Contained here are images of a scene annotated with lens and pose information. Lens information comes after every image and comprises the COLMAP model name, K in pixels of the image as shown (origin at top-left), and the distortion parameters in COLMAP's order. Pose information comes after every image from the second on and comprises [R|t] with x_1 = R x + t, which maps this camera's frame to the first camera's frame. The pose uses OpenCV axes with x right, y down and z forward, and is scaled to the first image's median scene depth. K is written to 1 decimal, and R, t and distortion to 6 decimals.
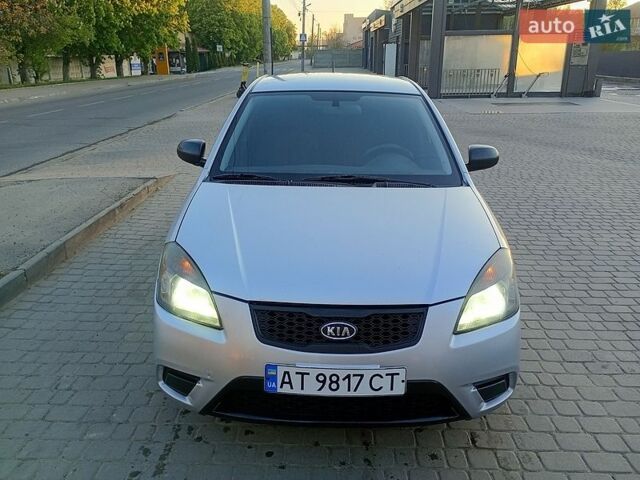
lens RADIAL K [[537.7, 0, 317.3], [0, 537.7, 241.0], [0, 0, 1]] dist [0.013732, -0.002868]
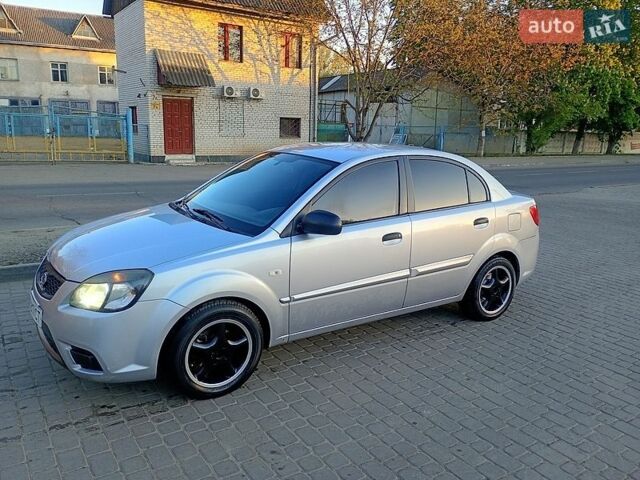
lens RADIAL K [[537.7, 0, 317.3], [0, 537.7, 241.0], [0, 0, 1]] dist [0.013732, -0.002868]
pose [[0.575265, 0.193619, -0.794721, 0.118659], [-0.293813, 0.955651, 0.020148, -0.015260], [0.763377, 0.221909, 0.606640, 0.037309]]
